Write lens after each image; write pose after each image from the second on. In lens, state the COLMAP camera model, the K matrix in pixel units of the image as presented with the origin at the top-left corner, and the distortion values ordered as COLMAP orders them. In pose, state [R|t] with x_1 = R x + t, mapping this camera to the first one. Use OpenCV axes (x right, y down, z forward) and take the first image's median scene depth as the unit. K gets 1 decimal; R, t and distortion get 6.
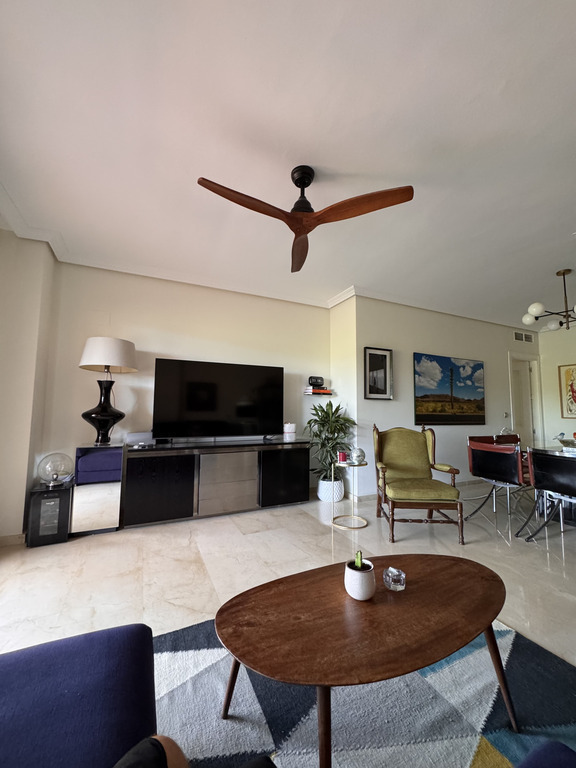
lens RADIAL K [[309.2, 0, 288.3], [0, 309.2, 385.1], [0, 0, 1]] dist [-0.002473, -0.000044]
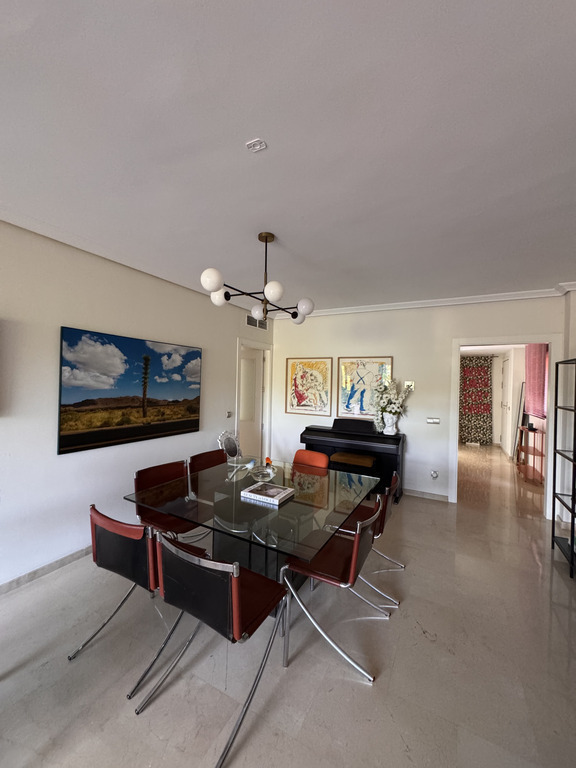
lens RADIAL K [[309.2, 0, 288.6], [0, 309.2, 384.1], [0, 0, 1]] dist [-0.002473, -0.000044]
pose [[0.804540, 0.006978, 0.593857, 0.380476], [-0.067031, 0.994609, 0.079125, -0.068823], [-0.590103, -0.103466, 0.800671, 0.276094]]
